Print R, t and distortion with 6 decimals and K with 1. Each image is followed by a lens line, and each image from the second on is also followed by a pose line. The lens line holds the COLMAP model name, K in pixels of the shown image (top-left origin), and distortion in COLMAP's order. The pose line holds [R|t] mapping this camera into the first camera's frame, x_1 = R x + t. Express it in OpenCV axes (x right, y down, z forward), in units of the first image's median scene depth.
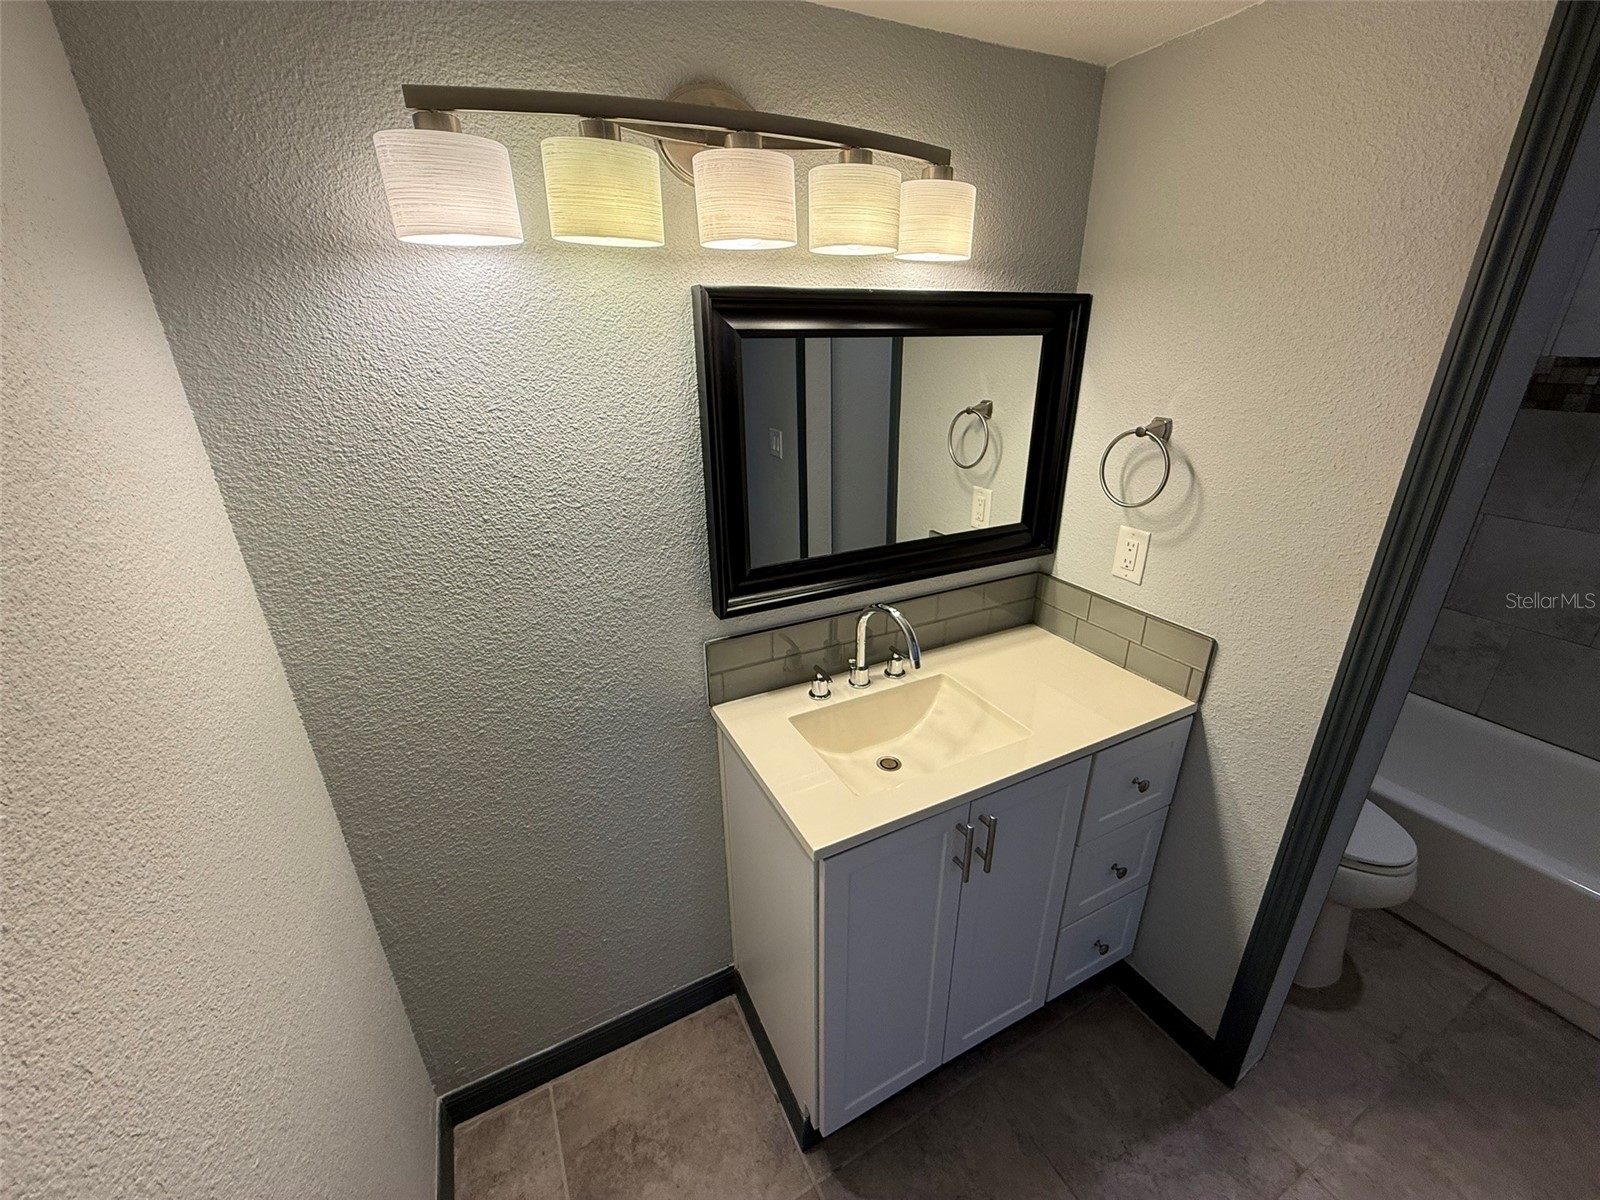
lens RADIAL K [[642.1, 0, 798.3], [0, 642.1, 598.7], [0, 0, 1]] dist [-0.001361, -0.000243]
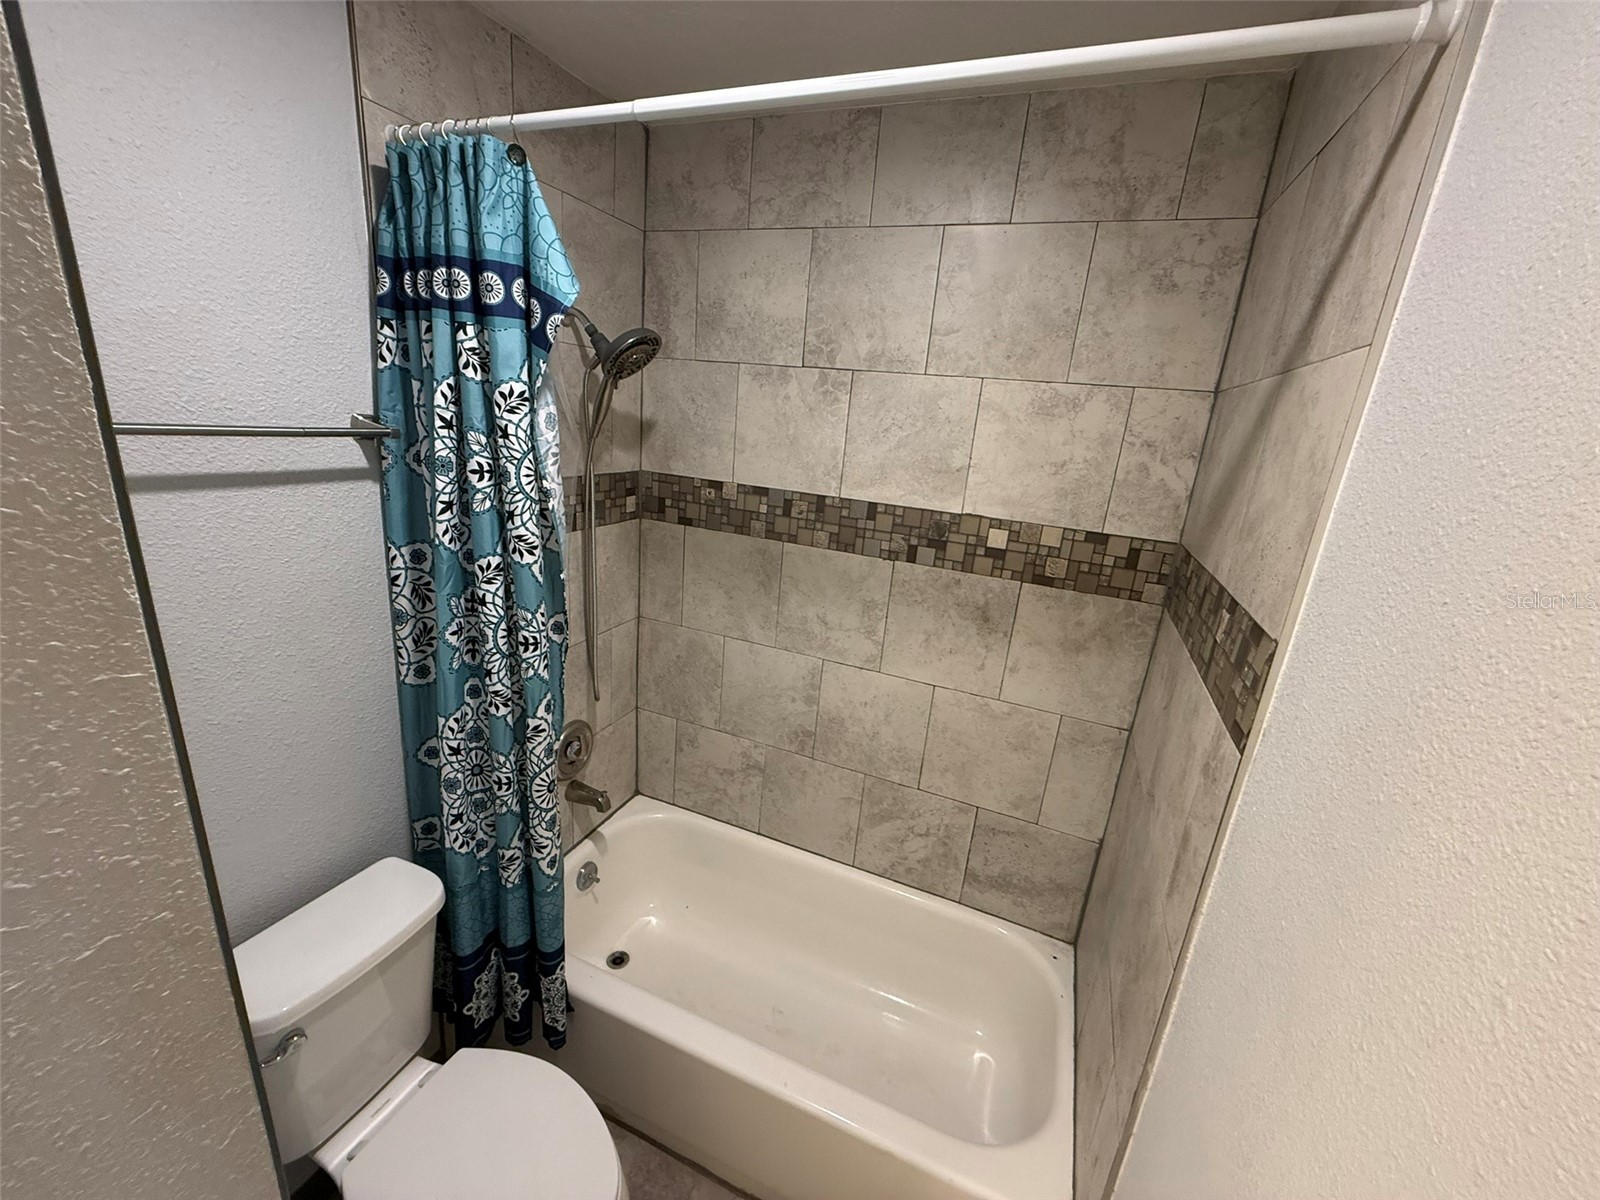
lens RADIAL K [[642.1, 0, 799.8], [0, 642.1, 600.4], [0, 0, 1]] dist [-0.001361, -0.000243]
pose [[0.755277, -0.109667, 0.646166, 0.524551], [0.160334, 0.986862, -0.019917, -0.144200], [-0.635492, 0.118646, 0.762937, 0.174955]]
